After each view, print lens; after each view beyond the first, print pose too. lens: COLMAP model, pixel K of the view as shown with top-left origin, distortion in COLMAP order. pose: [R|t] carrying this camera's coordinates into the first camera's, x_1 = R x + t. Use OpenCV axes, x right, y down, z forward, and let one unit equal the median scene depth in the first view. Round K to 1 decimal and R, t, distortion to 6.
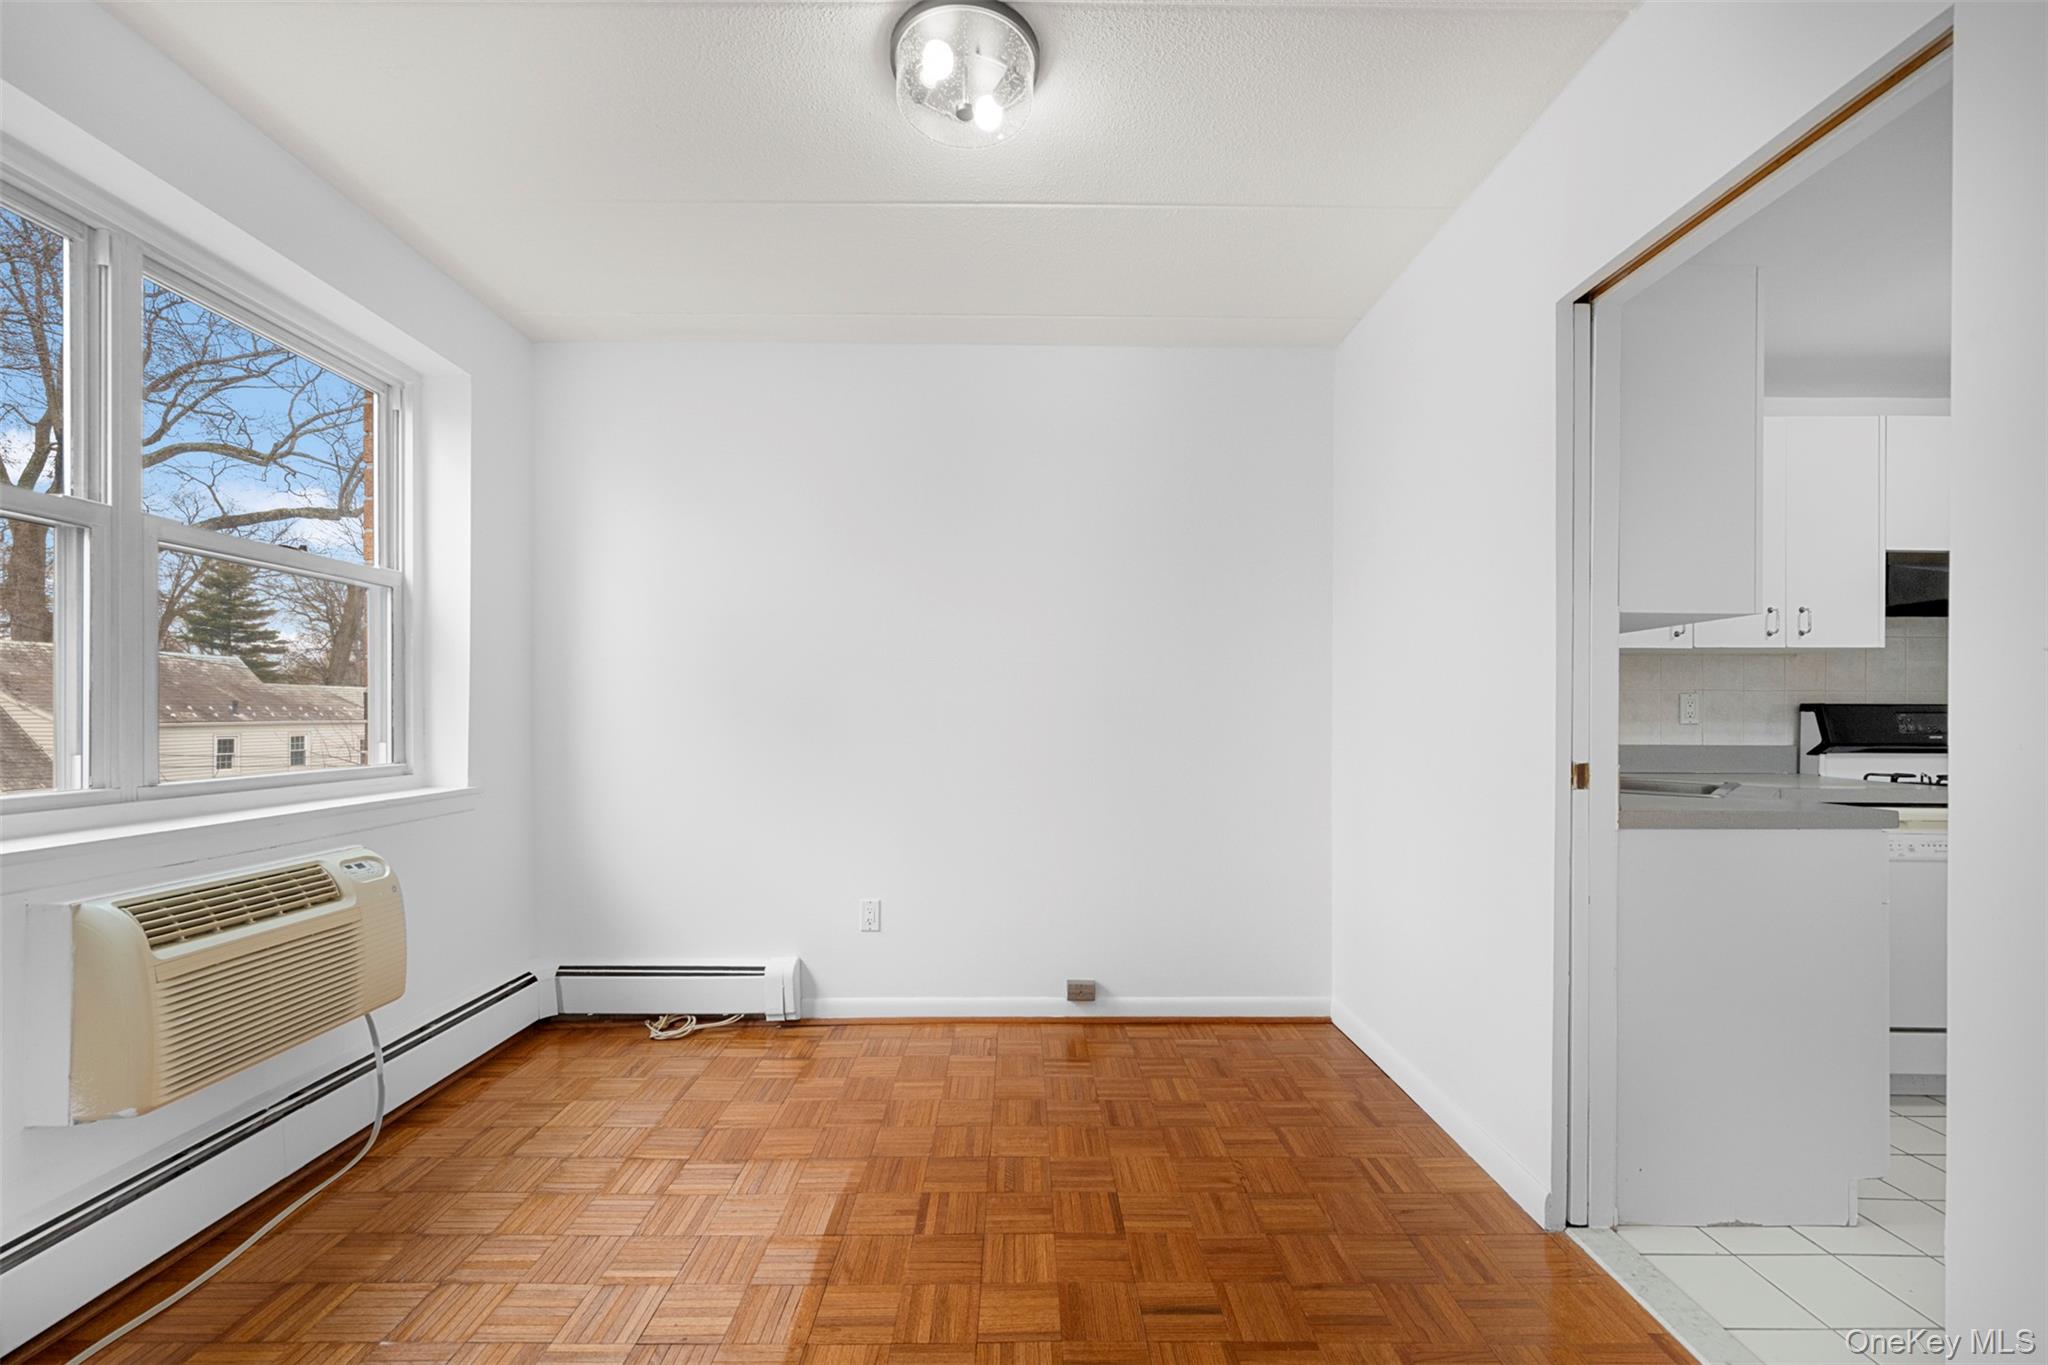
lens RADIAL K [[833.4, 0, 1028.1], [0, 833.4, 741.1], [0, 0, 1]] dist [0.000617, -0.000078]
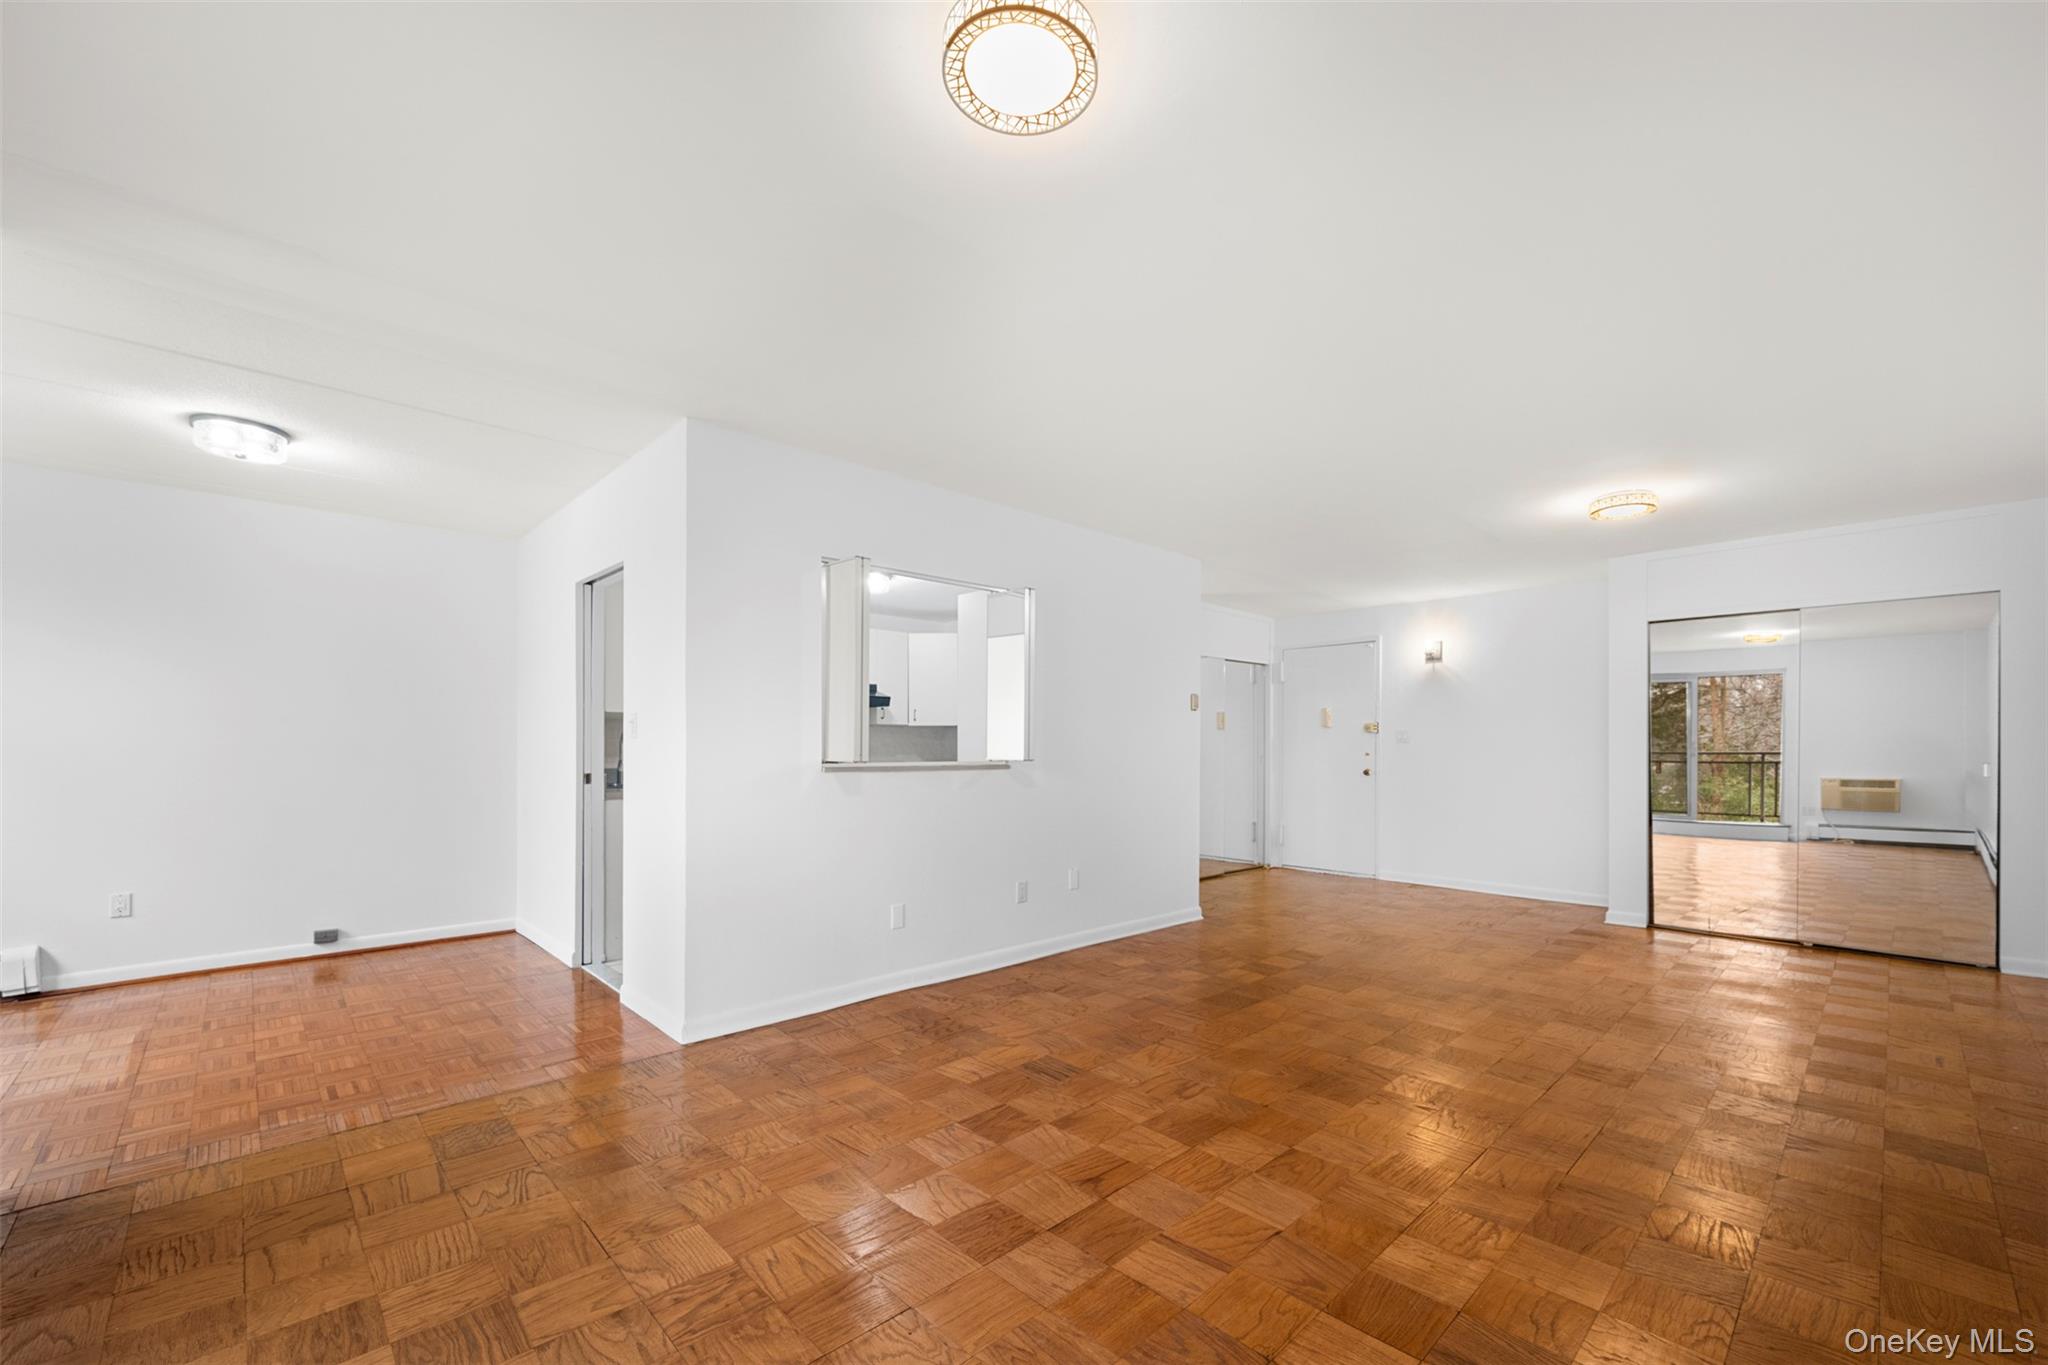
lens RADIAL K [[833.4, 0, 1028.1], [0, 833.4, 741.1], [0, 0, 1]] dist [0.000617, -0.000078]
pose [[0.735948, 0.000421, 0.677038, -0.038891], [0.026318, 0.999226, -0.029229, 0.037902], [-0.676526, 0.039330, 0.735368, -1.677269]]
